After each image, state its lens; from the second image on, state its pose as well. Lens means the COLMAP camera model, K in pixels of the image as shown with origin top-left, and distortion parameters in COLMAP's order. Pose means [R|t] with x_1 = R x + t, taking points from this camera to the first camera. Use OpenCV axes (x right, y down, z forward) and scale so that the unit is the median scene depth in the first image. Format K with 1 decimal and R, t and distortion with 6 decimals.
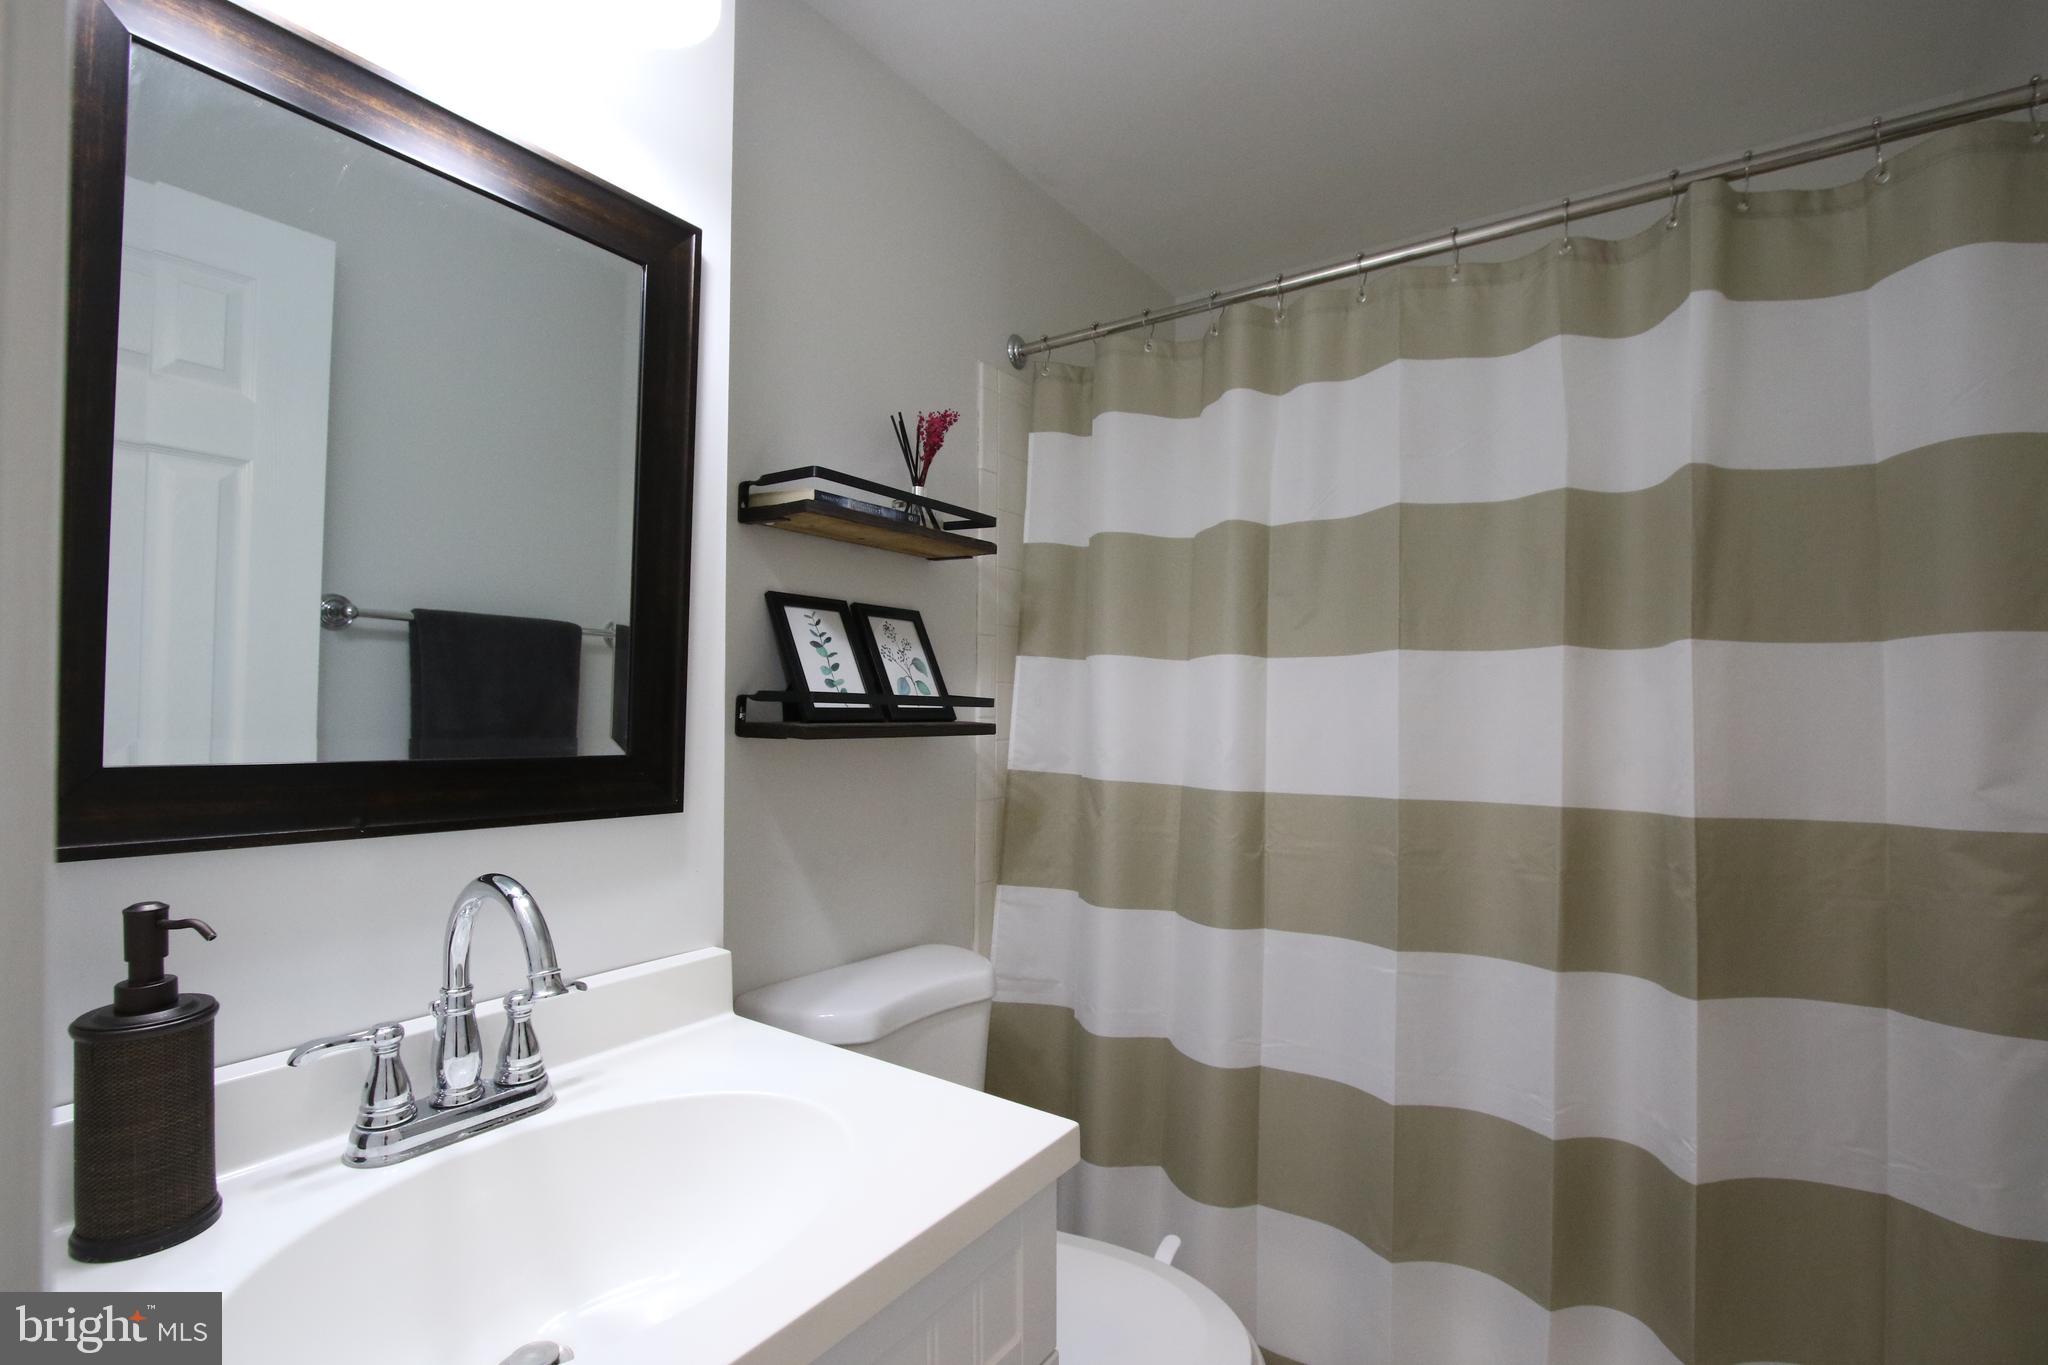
lens RADIAL K [[950.6, 0, 1022.9], [0, 950.6, 698.4], [0, 0, 1]] dist [-0.015883, 0.001895]
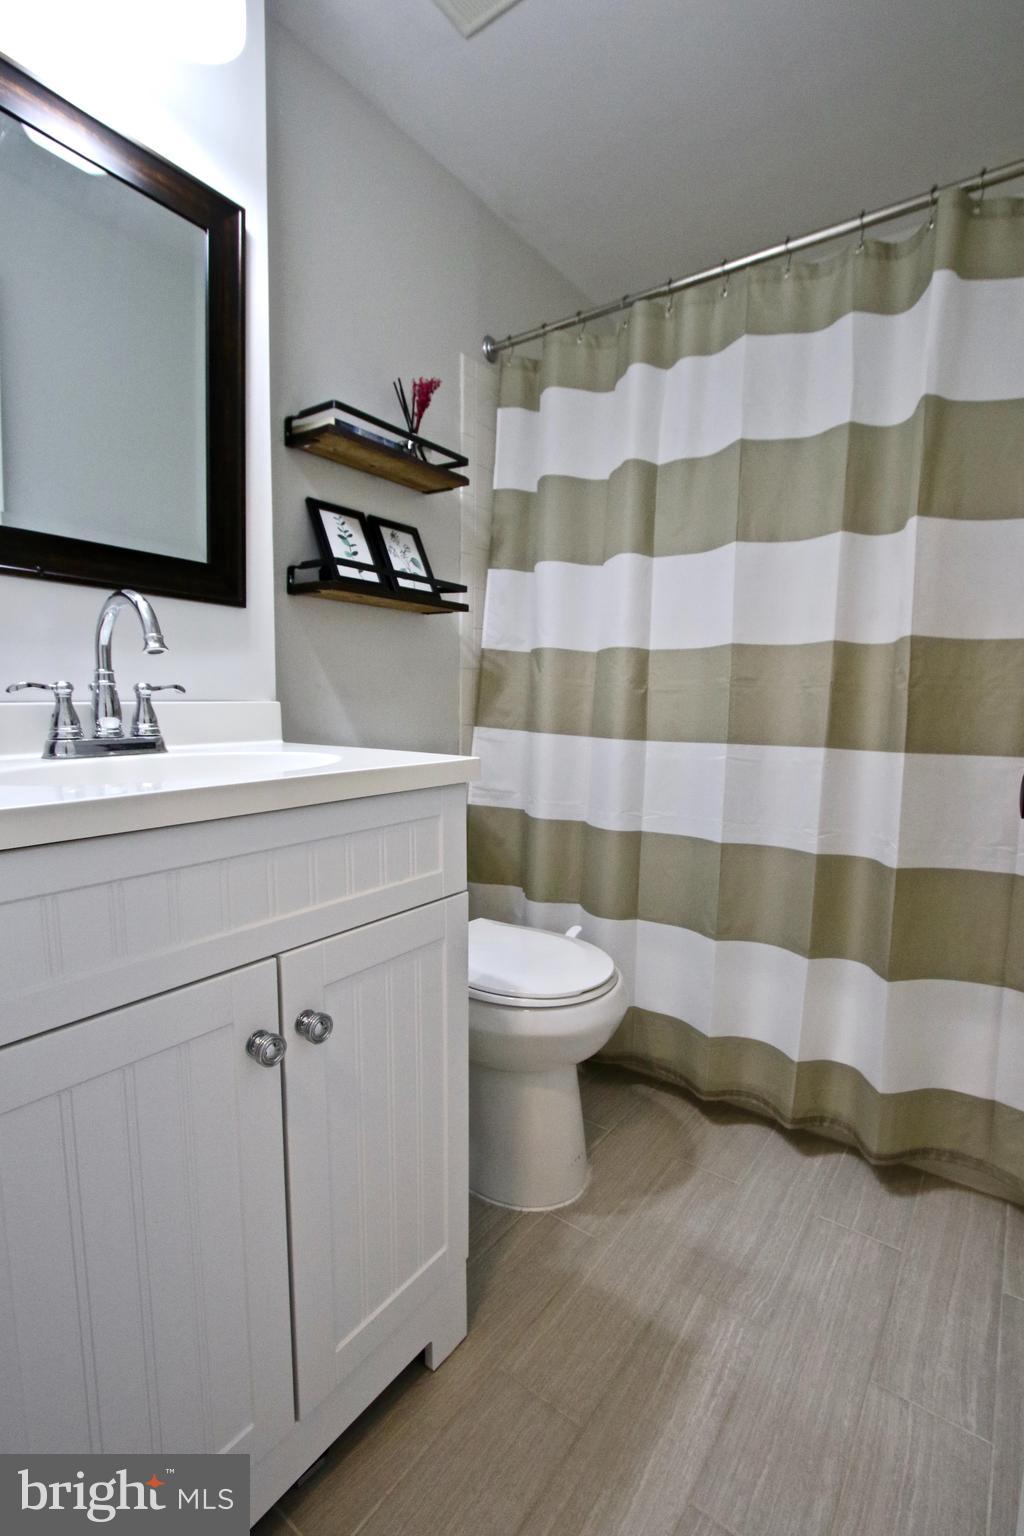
lens RADIAL K [[712.9, 0, 535.3], [0, 712.9, 777.5], [0, 0, 1]] dist [-0.015883, 0.001895]
pose [[0.999978, 0.006680, 0.000032, 0.080350], [-0.006641, 0.993584, 0.112903, 0.176120], [0.000723, -0.112901, 0.993606, -0.130316]]
